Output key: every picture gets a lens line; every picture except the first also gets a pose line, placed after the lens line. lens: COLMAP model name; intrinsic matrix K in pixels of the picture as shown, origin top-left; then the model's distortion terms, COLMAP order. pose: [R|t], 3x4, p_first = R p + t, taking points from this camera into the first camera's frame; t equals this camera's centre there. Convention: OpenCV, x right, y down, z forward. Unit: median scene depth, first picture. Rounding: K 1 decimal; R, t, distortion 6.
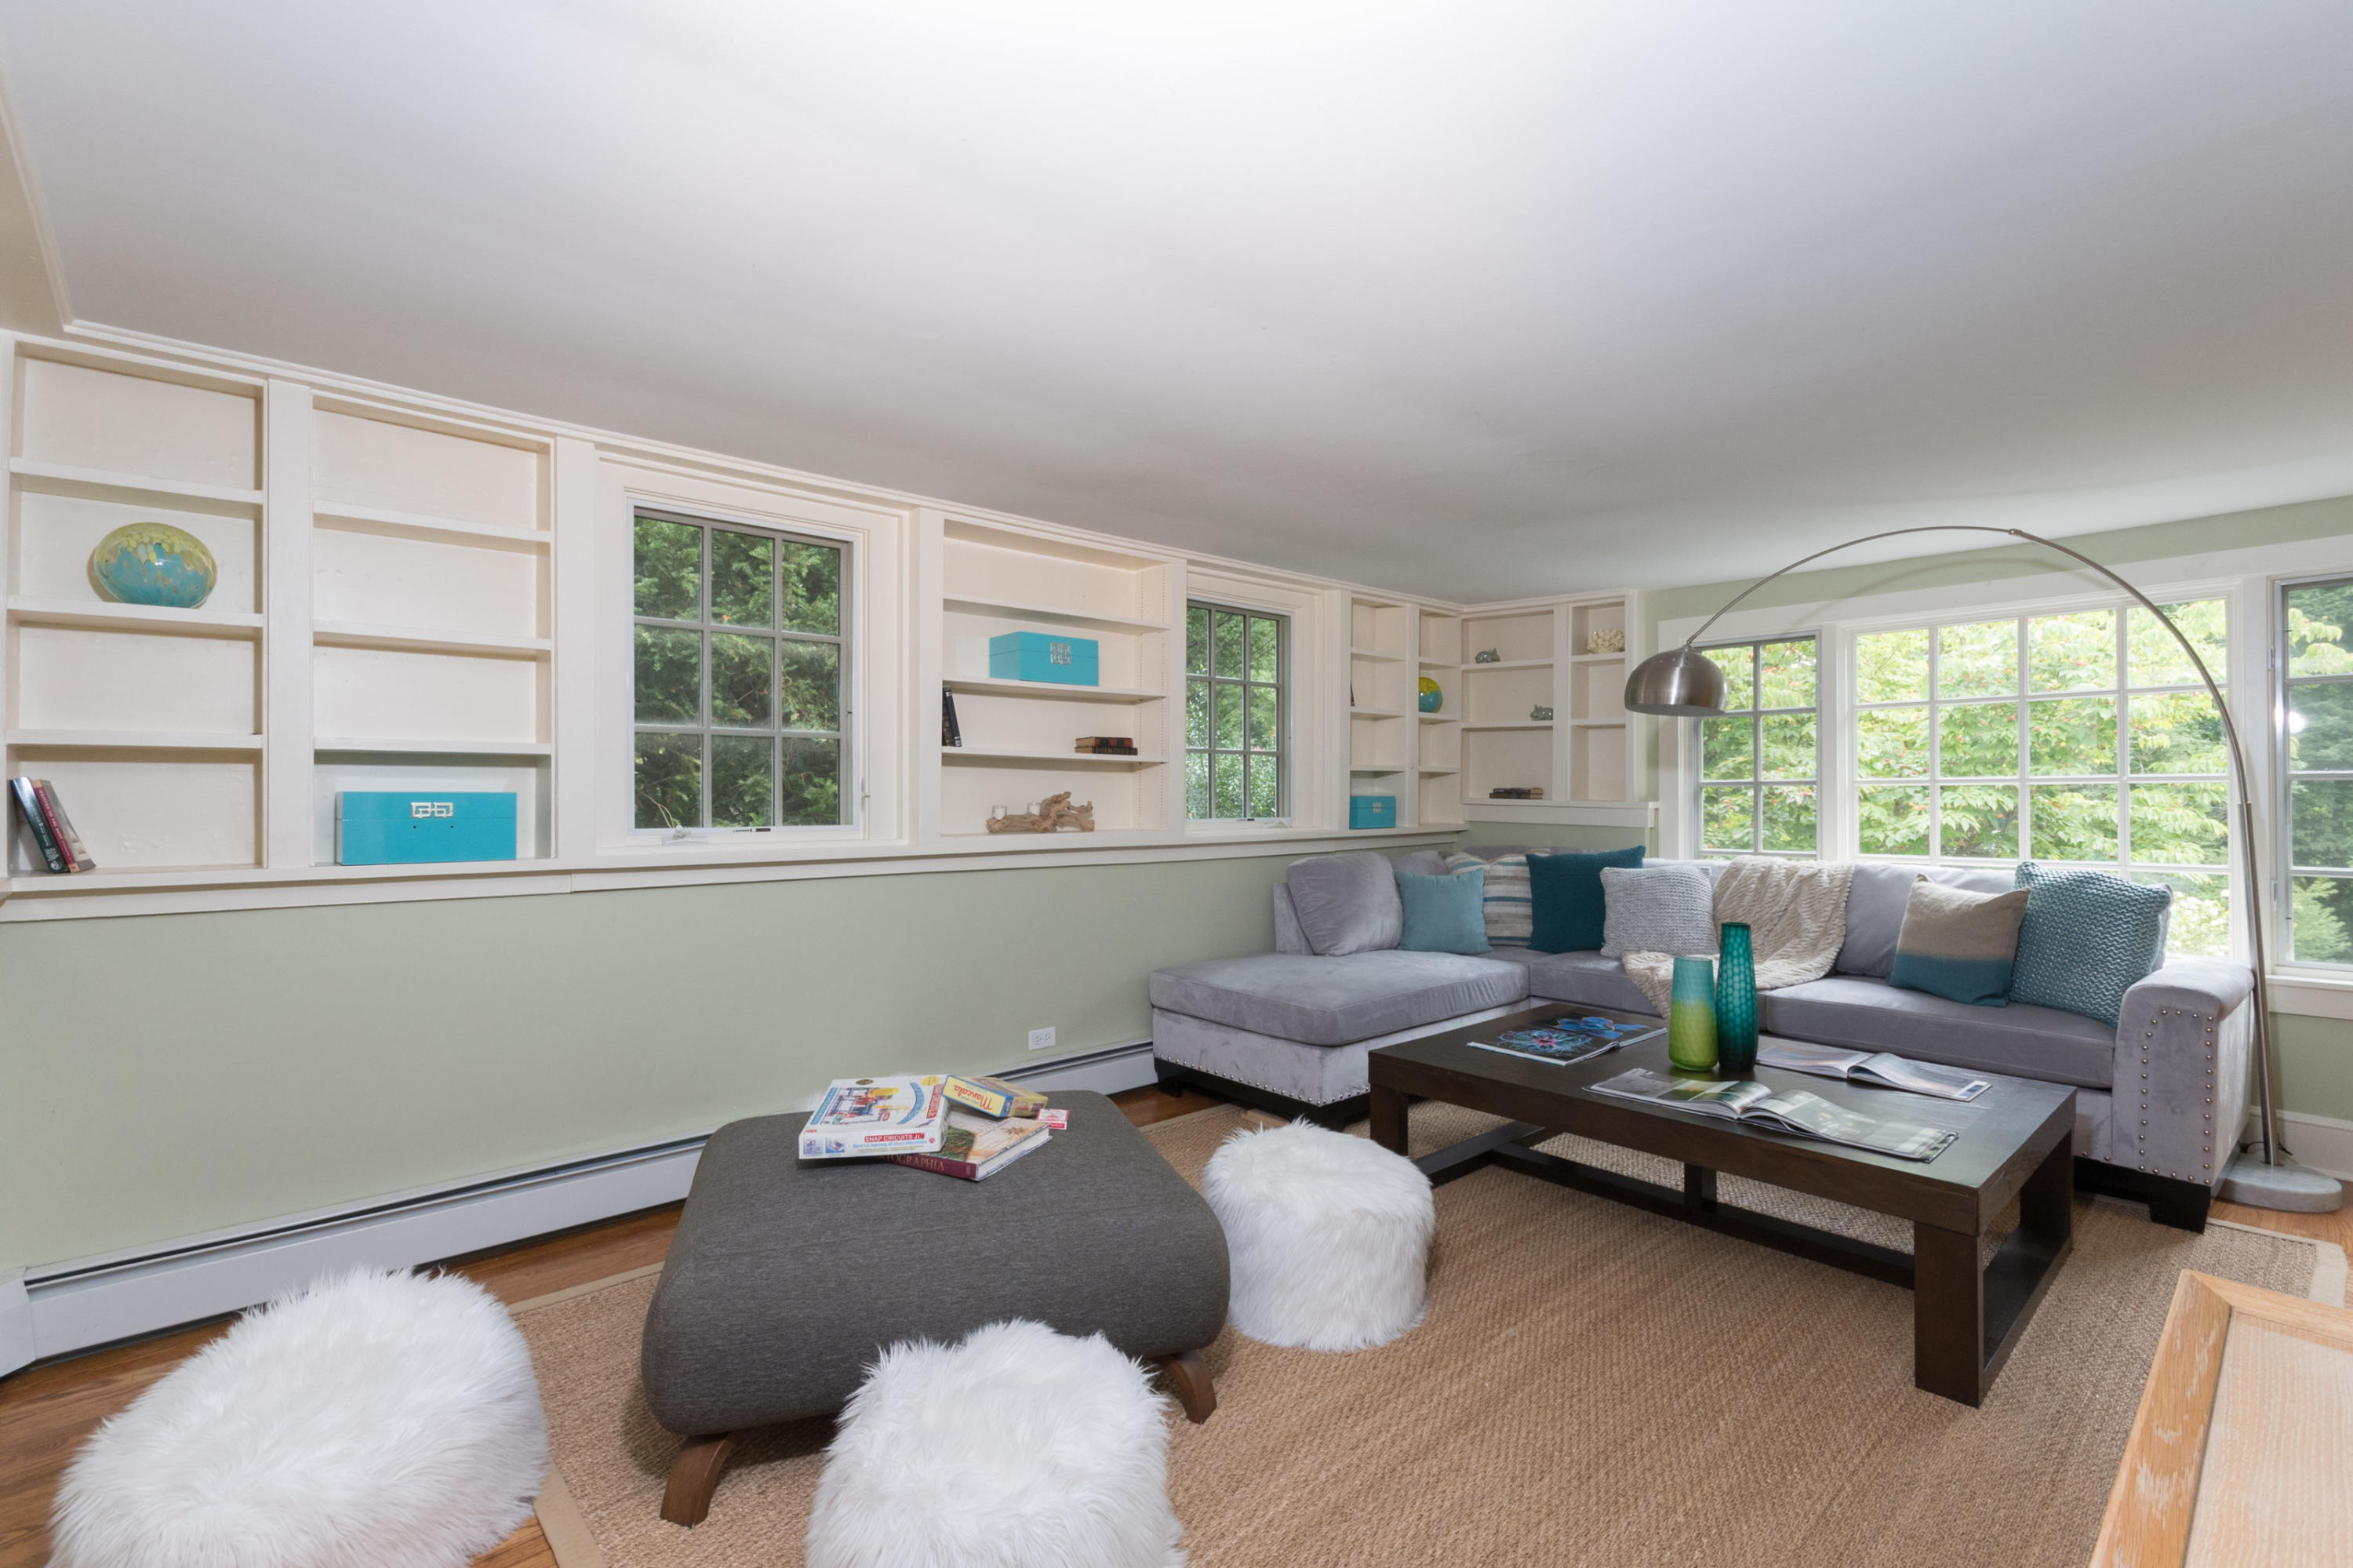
lens RADIAL K [[1026.1, 0, 1176.5], [0, 1026.1, 784.0], [0, 0, 1]] dist [0.003600, -0.000112]
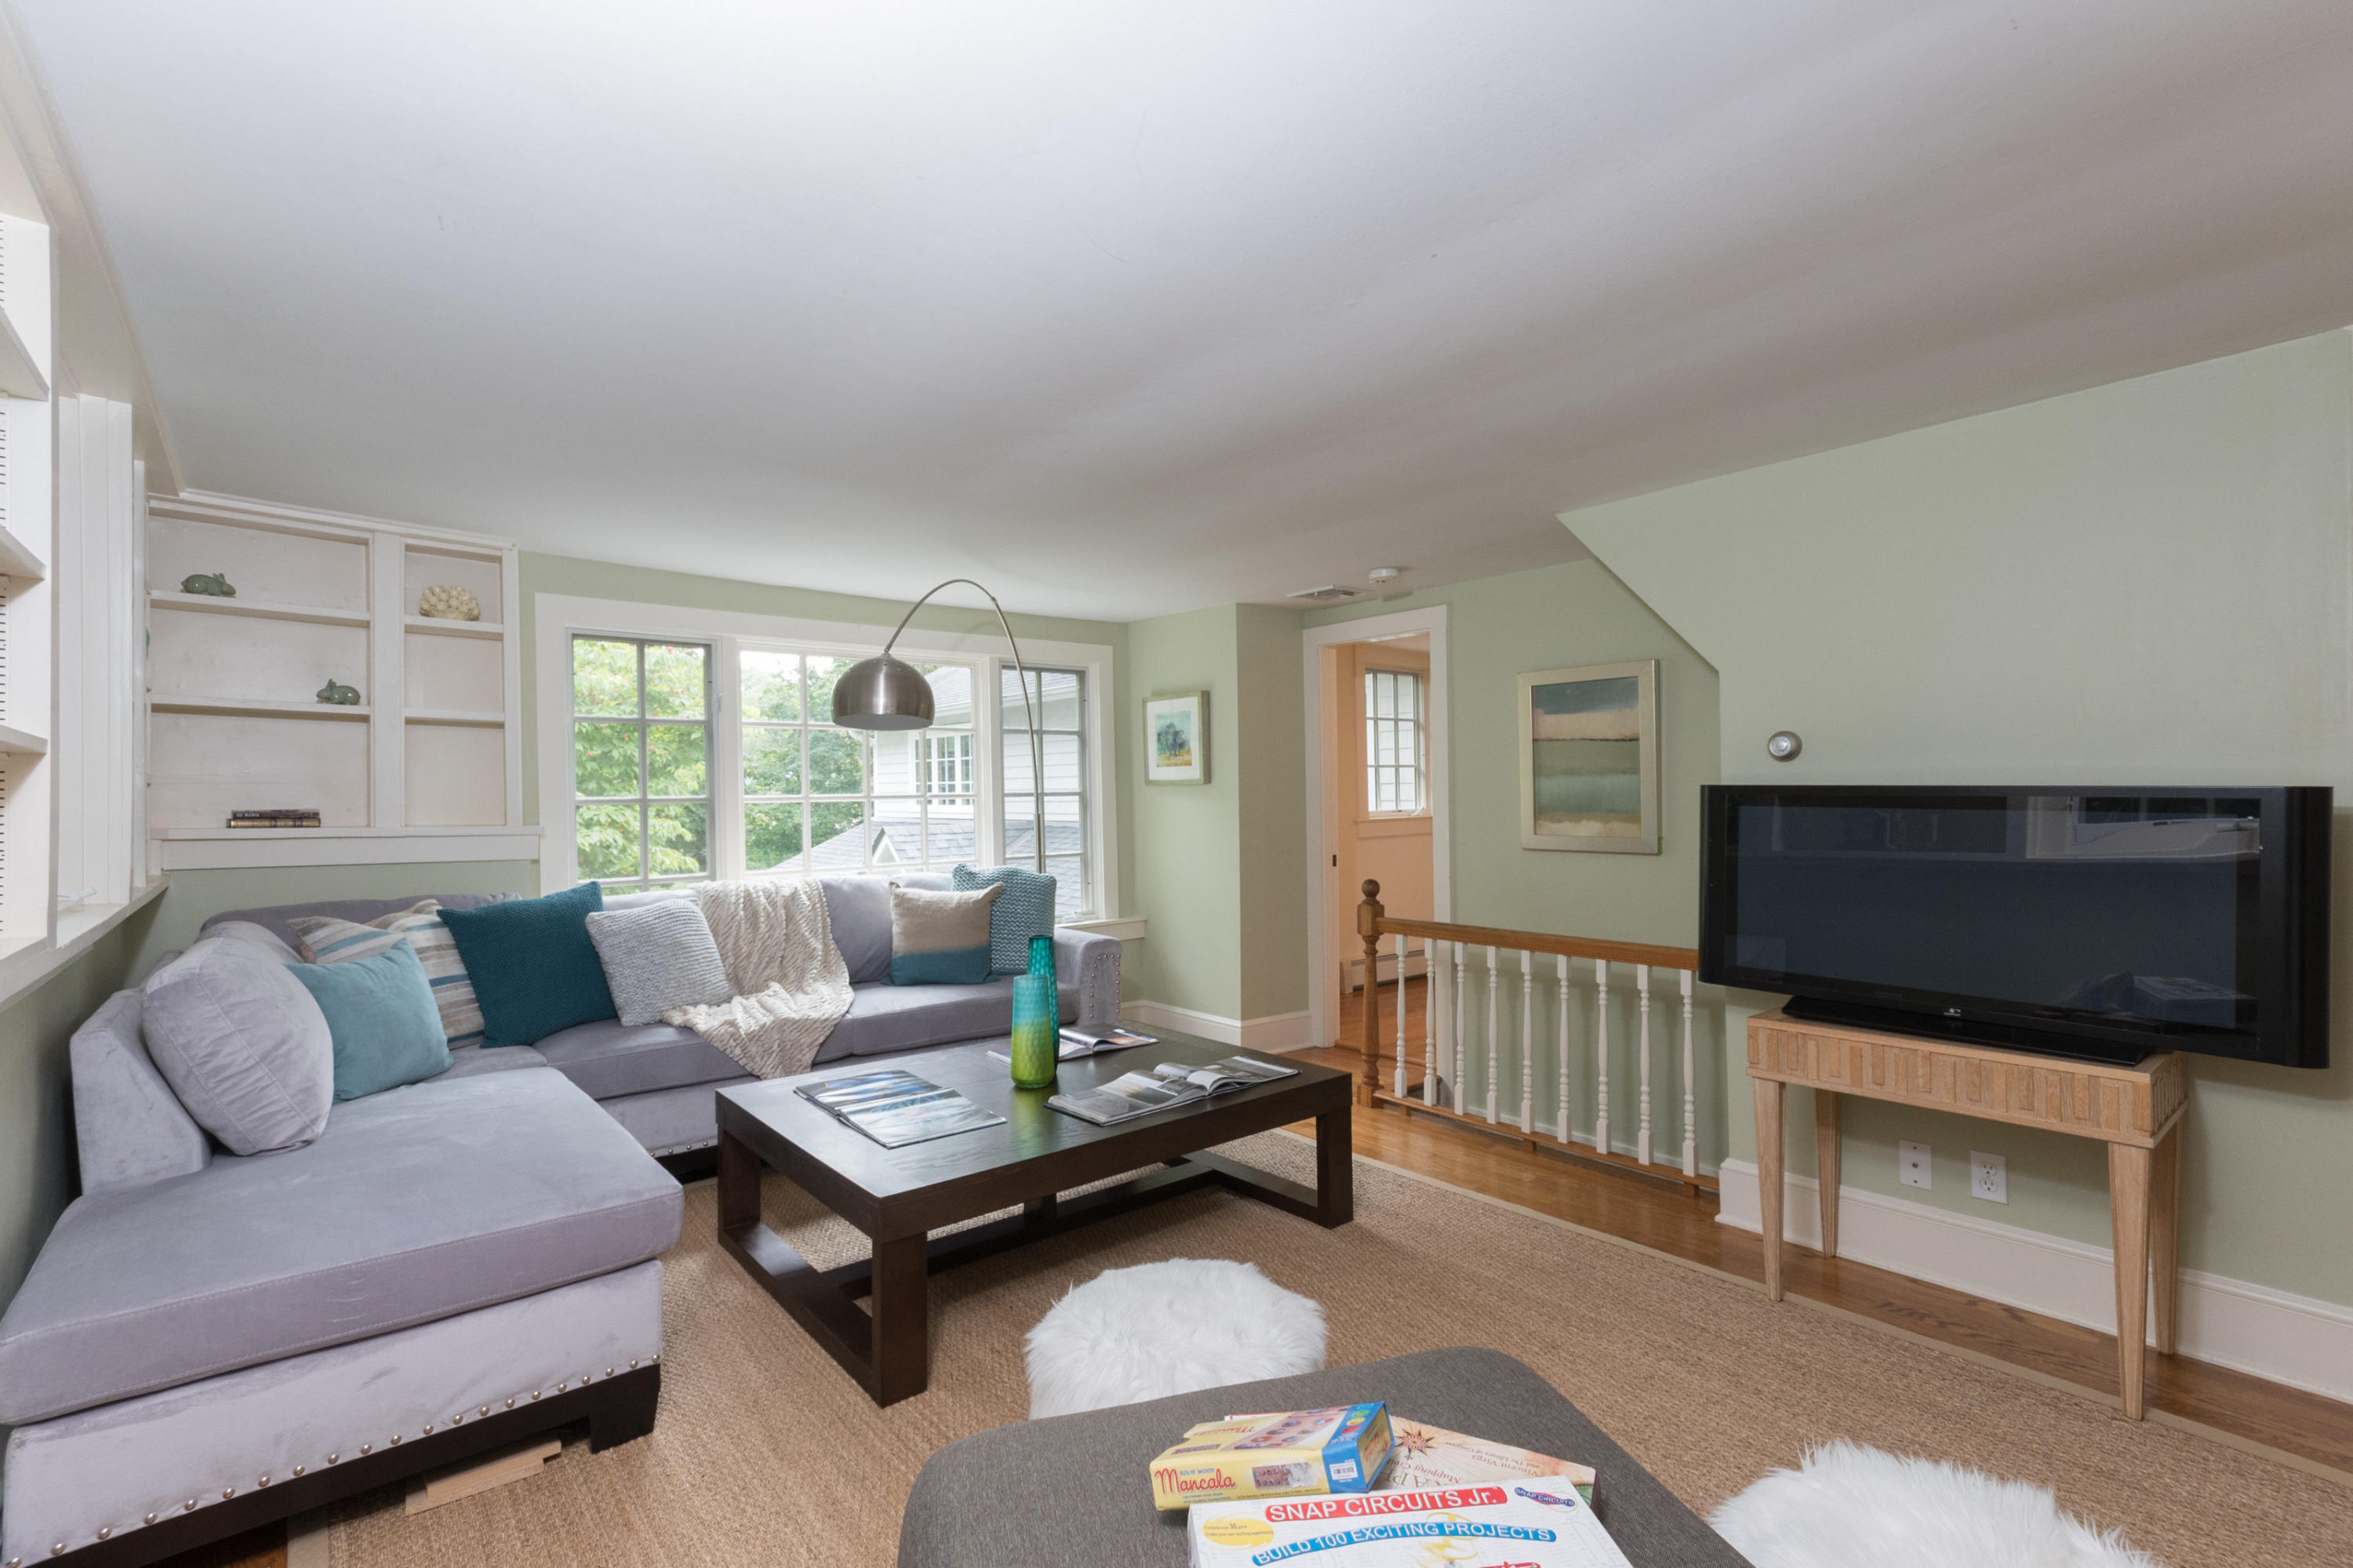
lens RADIAL K [[1070.5, 0, 1183.0], [0, 1070.5, 786.5], [0, 0, 1]] dist [0.011175, 0.000180]
pose [[0.043782, 0.009237, 0.998998, -0.399035], [0.001205, 0.999956, -0.009298, -0.004534], [-0.999040, 0.001611, 0.043769, 0.591287]]
